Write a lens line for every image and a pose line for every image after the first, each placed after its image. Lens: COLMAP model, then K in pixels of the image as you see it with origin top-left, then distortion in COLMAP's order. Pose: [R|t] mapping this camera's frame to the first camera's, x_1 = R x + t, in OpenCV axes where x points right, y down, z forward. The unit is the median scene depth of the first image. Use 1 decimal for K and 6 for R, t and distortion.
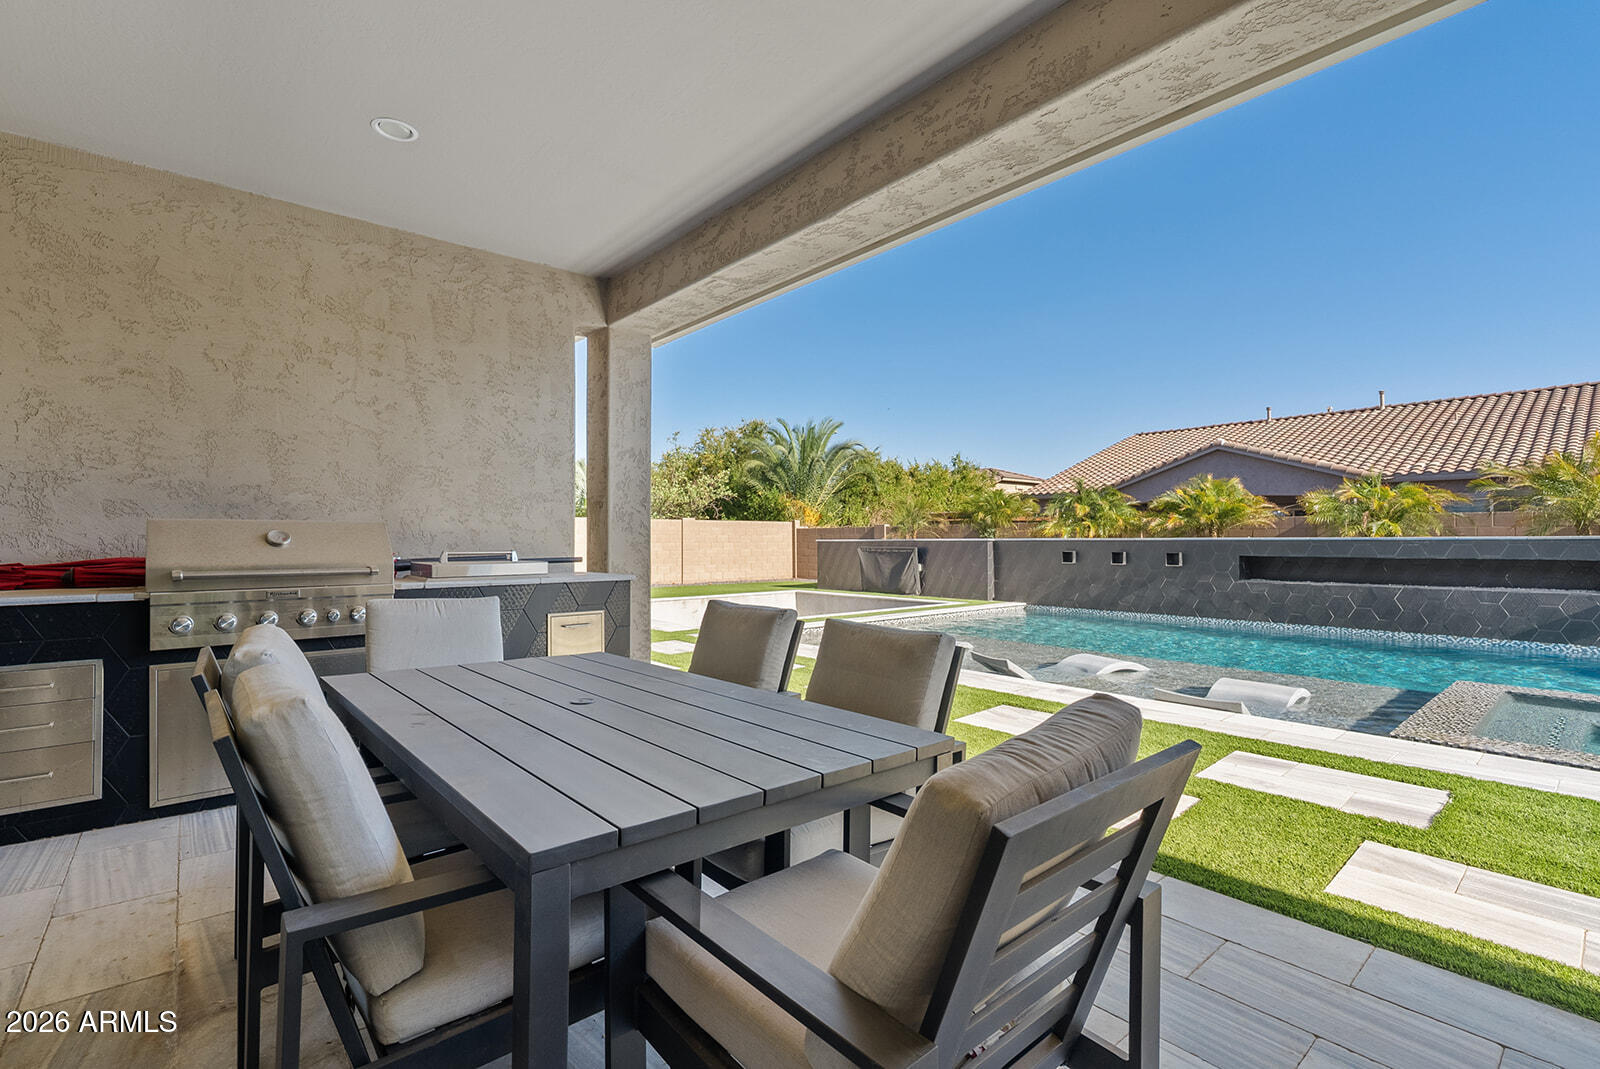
lens RADIAL K [[736.0, 0, 785.0], [0, 736.0, 530.2], [0, 0, 1]] dist [-0.005278, 0.001602]
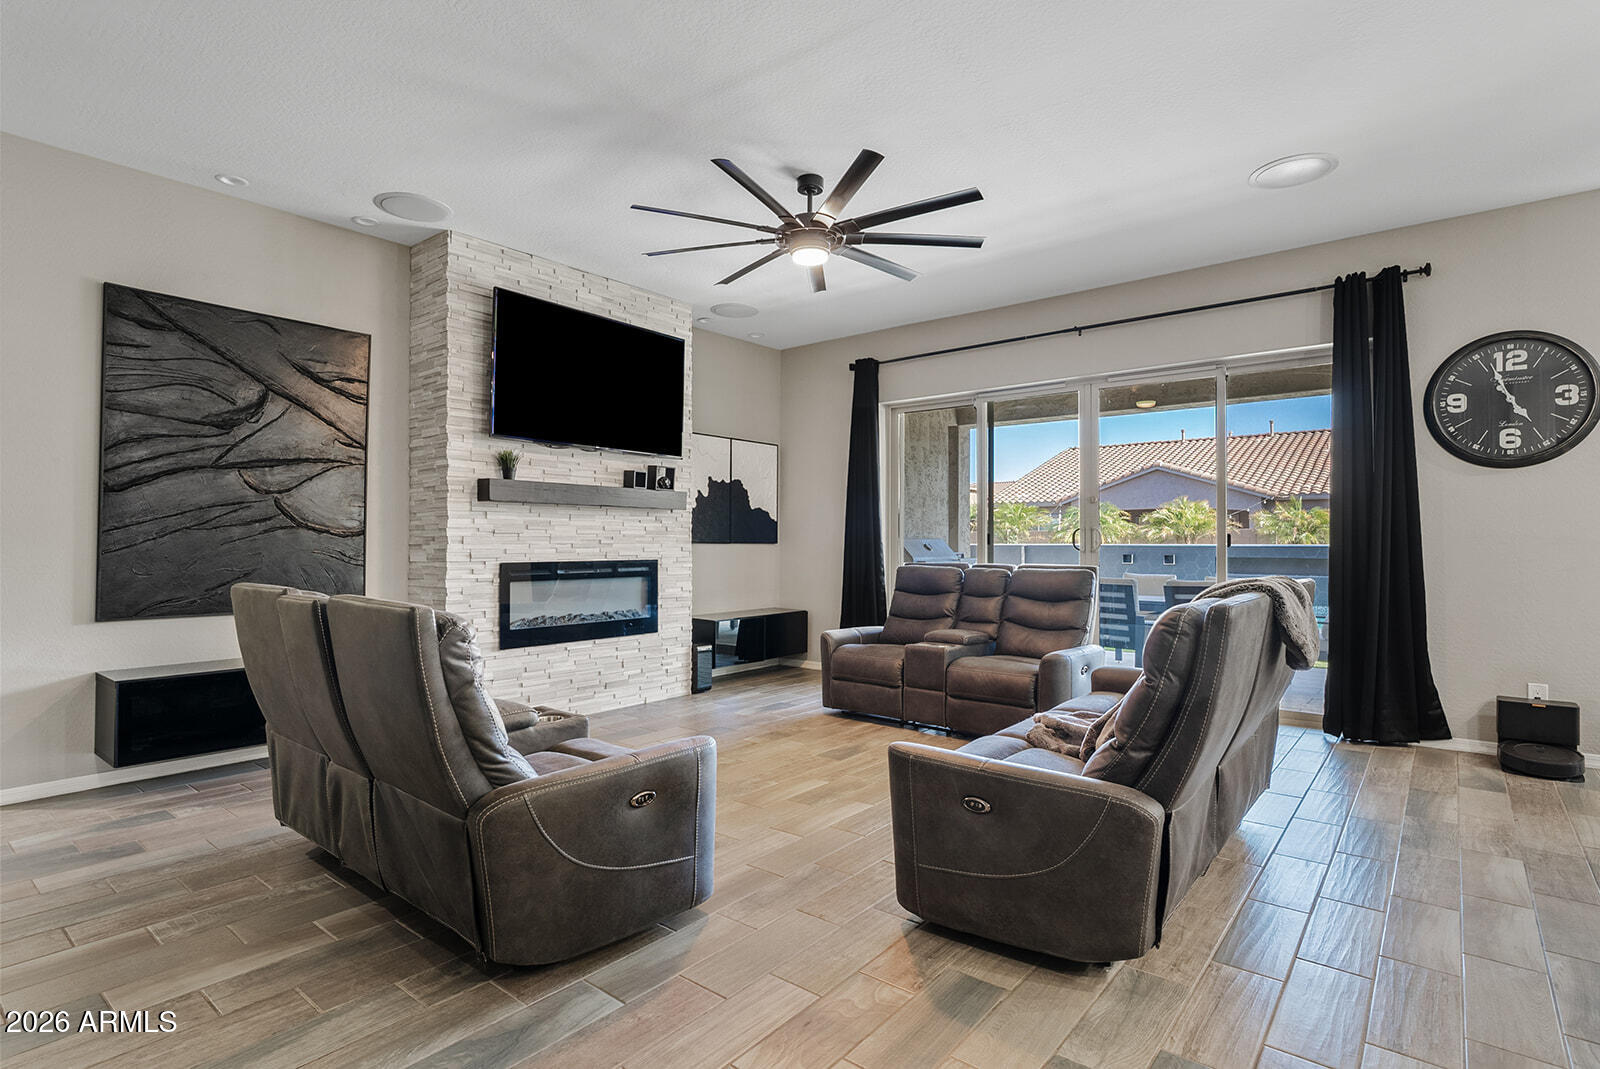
lens RADIAL K [[804.6, 0, 797.1], [0, 804.6, 537.6], [0, 0, 1]] dist [0.000097, -0.000190]
pose [[0.983830, 0.005145, 0.179033, -0.410523], [-0.006894, 0.999934, 0.009151, -0.010199], [-0.178975, -0.010237, 0.983800, -0.351595]]
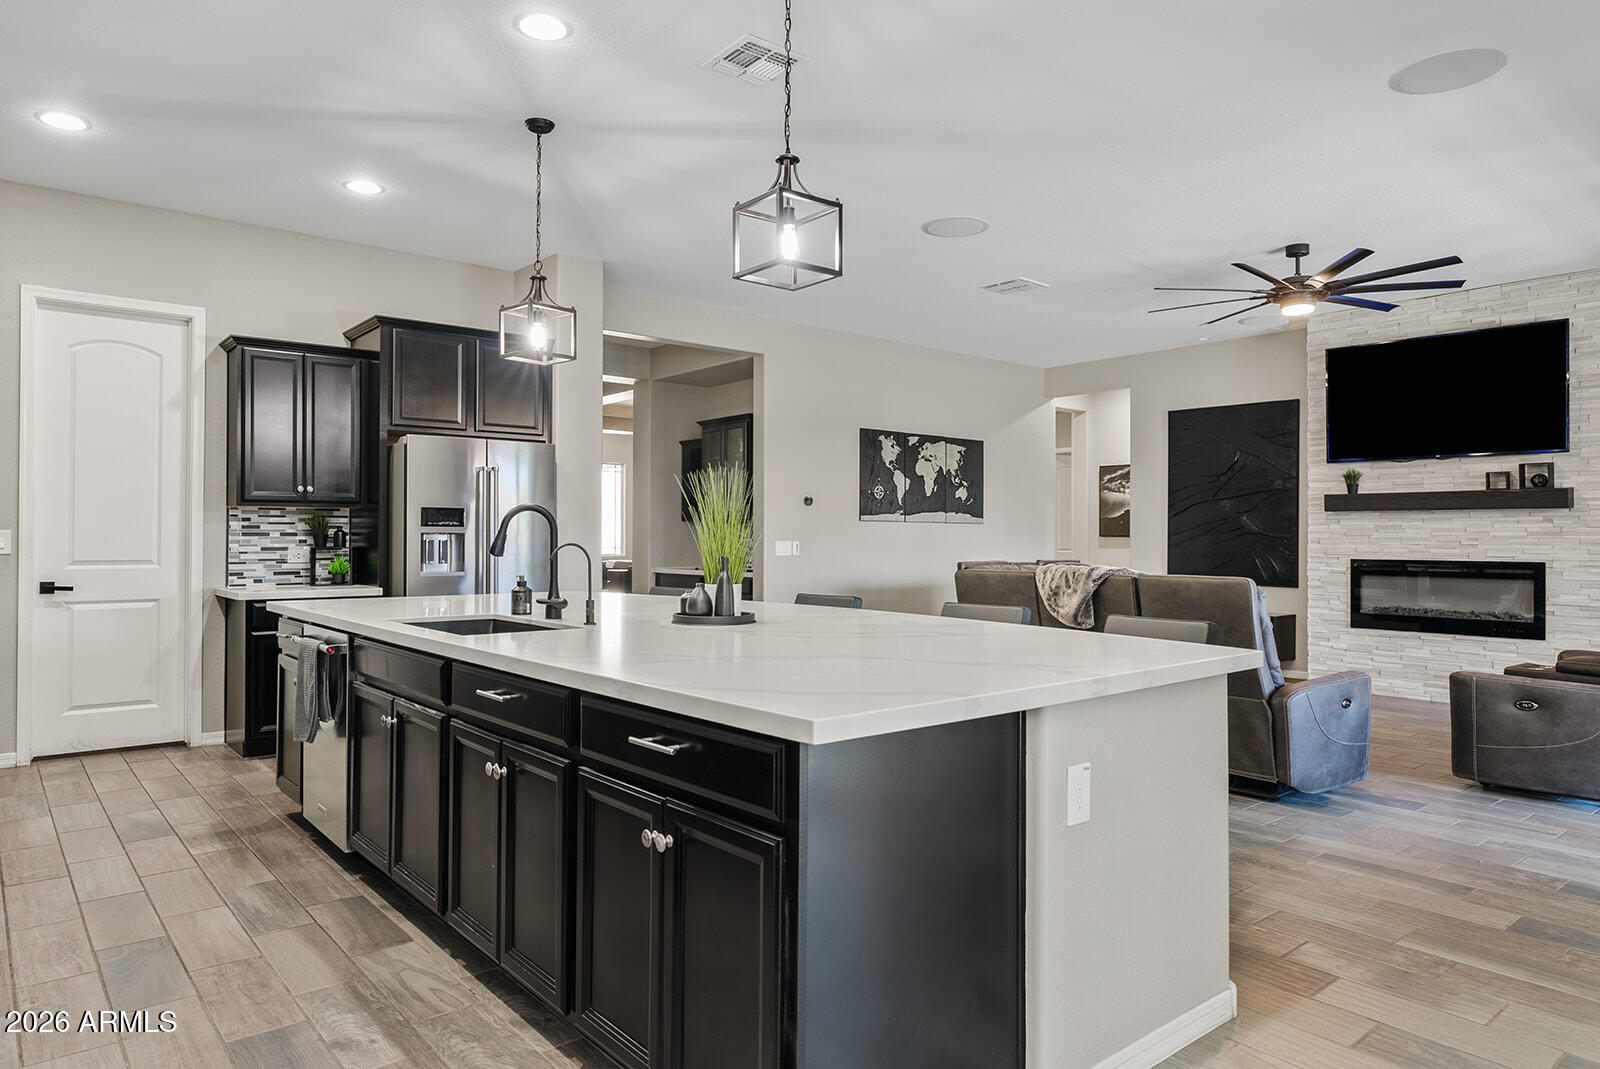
lens RADIAL K [[1024.5, 0, 811.3], [0, 1024.5, 528.1], [0, 0, 1]] dist [-0.000929, -0.001501]
pose [[-0.009364, -0.007358, -0.999929, 0.131242], [0.010772, 0.999914, -0.007458, -0.011278], [0.999898, -0.010841, -0.009284, -0.272251]]
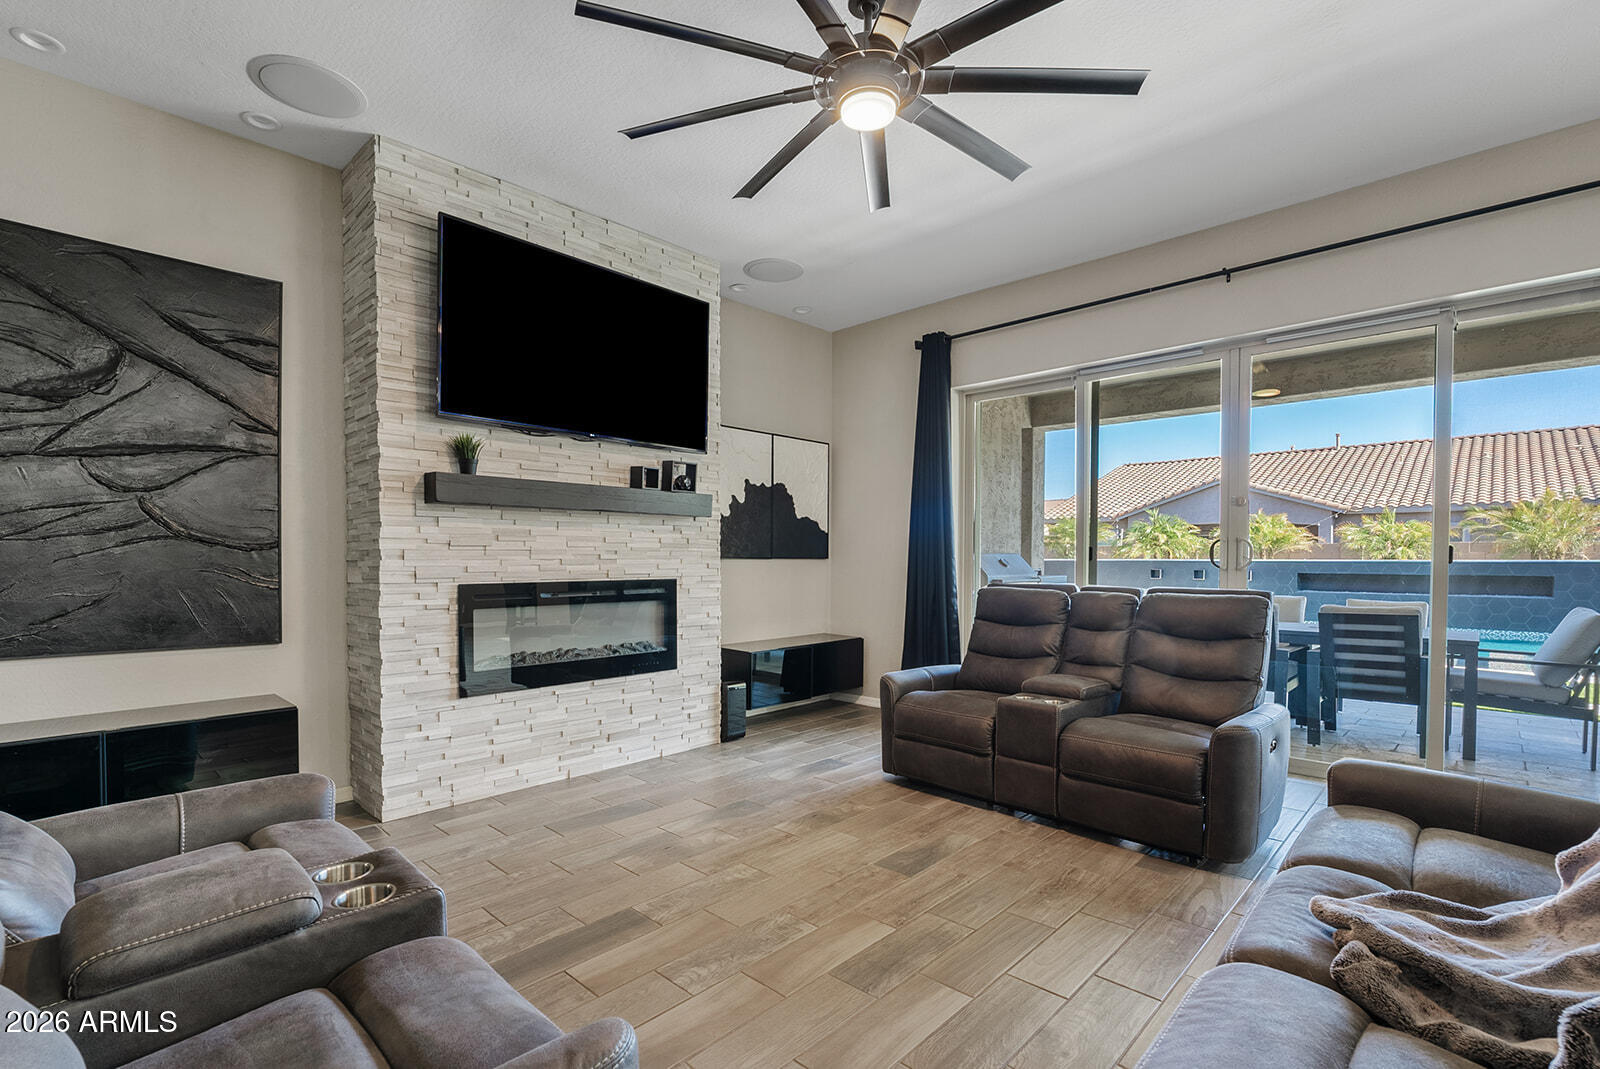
lens RADIAL K [[736.0, 0, 792.0], [0, 736.0, 576.2], [0, 0, 1]] dist [-0.005278, 0.001602]
pose [[0.995475, 0.001497, 0.095008, -0.386245], [-0.005396, 0.999153, 0.040789, -0.008300], [-0.094867, -0.041117, 0.994640, -0.229412]]
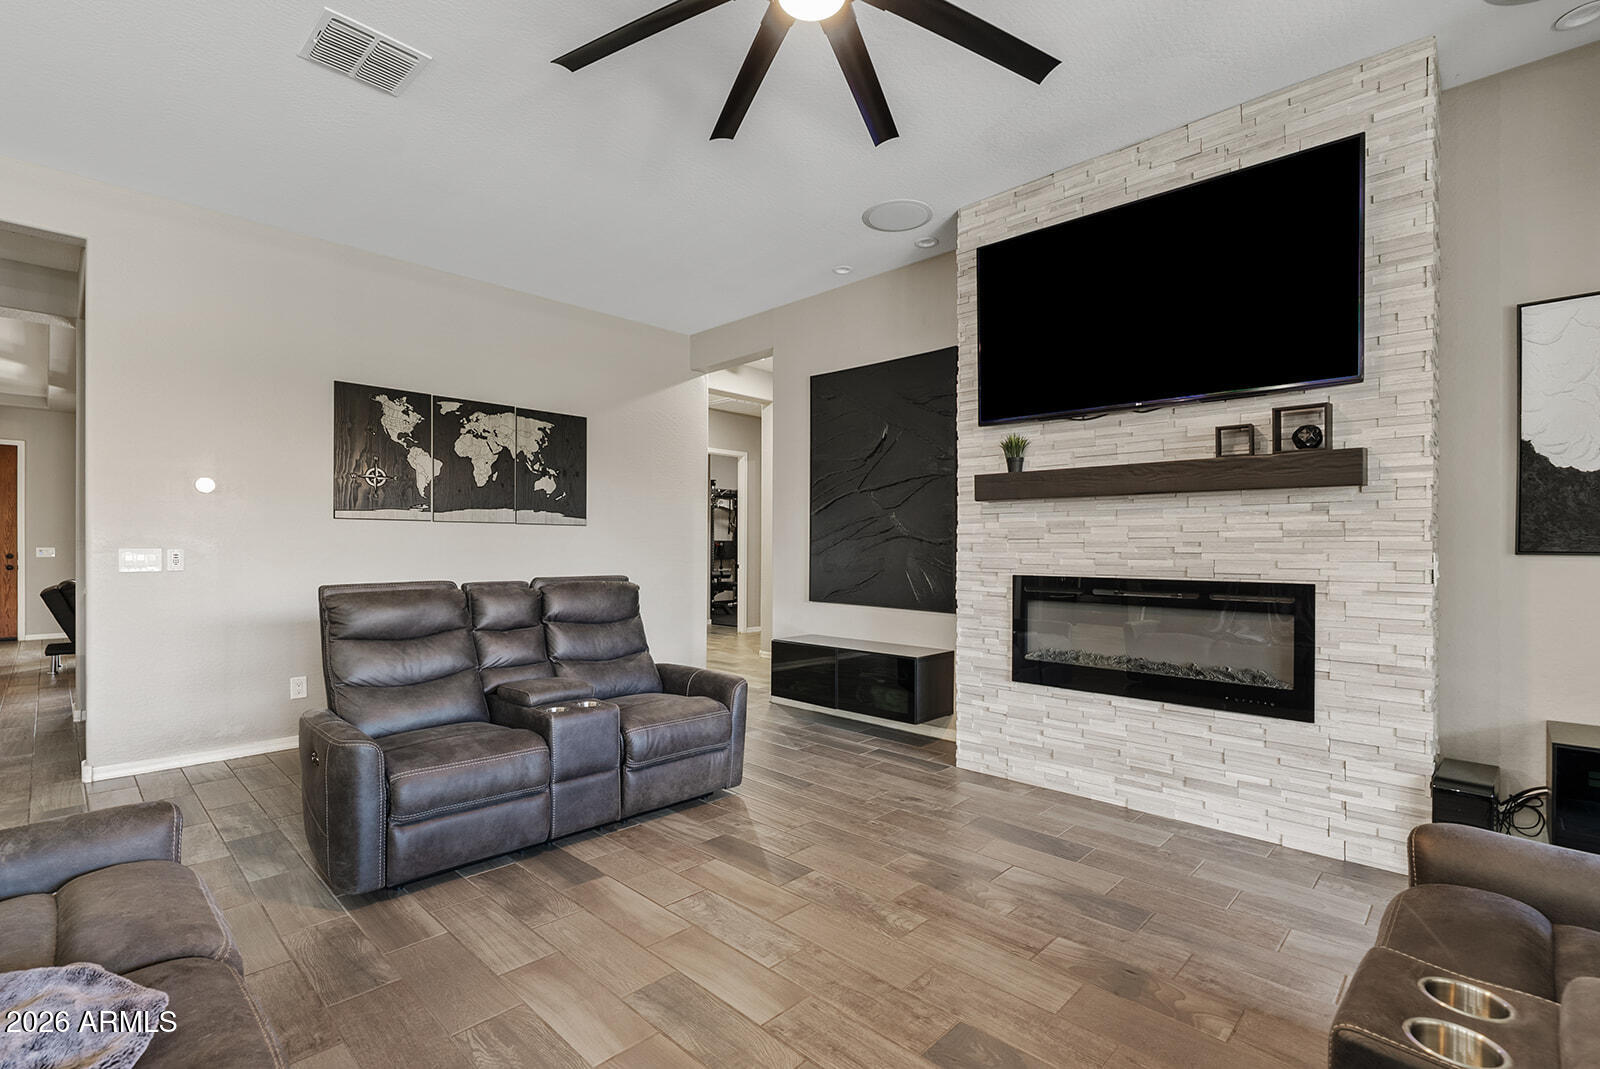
lens RADIAL K [[736.0, 0, 809.8], [0, 736.0, 549.5], [0, 0, 1]] dist [-0.005278, 0.001602]
pose [[0.097673, 0.006757, -0.995196, -0.206683], [0.012088, 0.999895, 0.007975, -0.006993], [0.995145, -0.012809, 0.097581, -0.062849]]
